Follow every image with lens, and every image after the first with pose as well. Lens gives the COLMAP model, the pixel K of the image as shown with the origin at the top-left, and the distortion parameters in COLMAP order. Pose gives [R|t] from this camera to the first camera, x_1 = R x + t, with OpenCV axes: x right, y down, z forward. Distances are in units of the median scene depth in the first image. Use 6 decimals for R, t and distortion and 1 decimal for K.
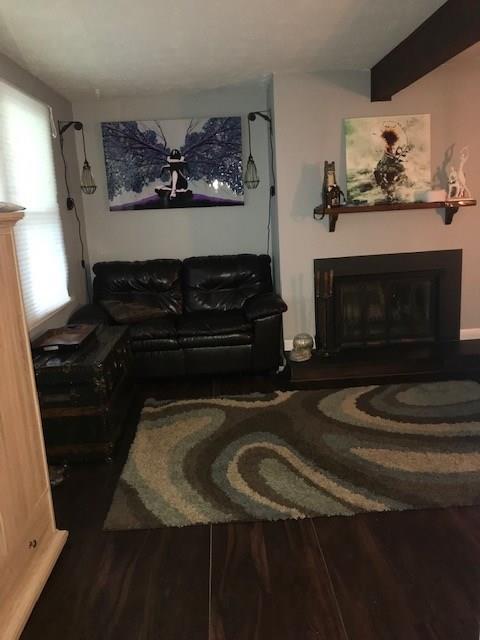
lens RADIAL K [[526.7, 0, 236.6], [0, 526.7, 319.6], [0, 0, 1]] dist [0.034108, -0.014690]
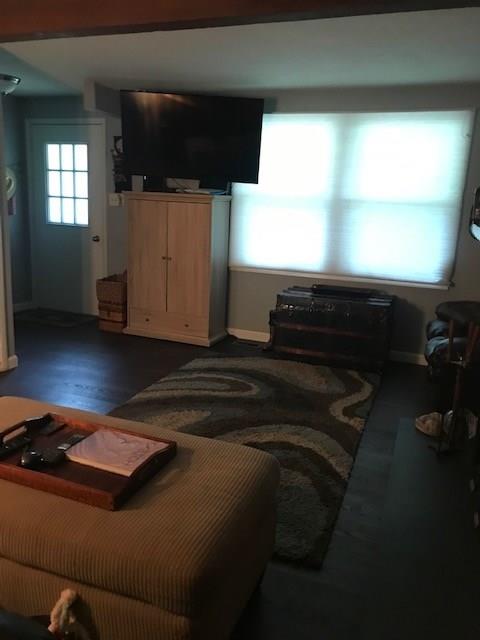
lens RADIAL K [[526.7, 0, 236.6], [0, 526.7, 319.6], [0, 0, 1]] dist [0.034108, -0.014690]
pose [[-0.409610, 0.240814, -0.879903, 0.843624], [-0.216612, 0.911271, 0.350235, -0.260479], [0.886171, 0.334057, -0.321102, 0.982311]]
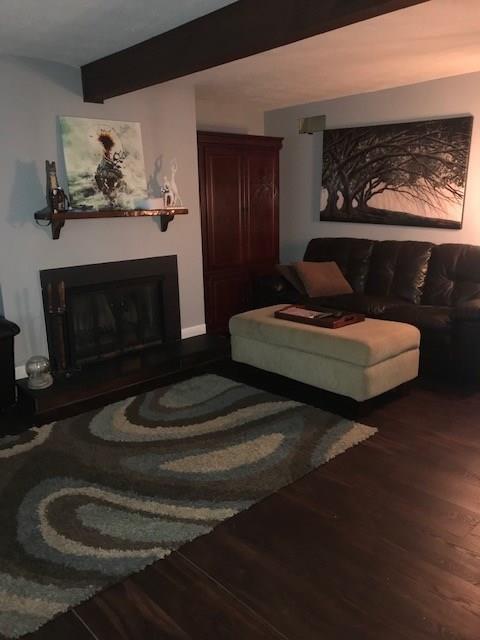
lens RADIAL K [[526.7, 0, 236.6], [0, 526.7, 319.6], [0, 0, 1]] dist [0.034108, -0.014690]
pose [[0.763145, -0.113172, 0.636241, -0.182781], [0.123295, 0.991959, 0.028557, -0.019200], [-0.634357, 0.056652, 0.770962, 0.119803]]
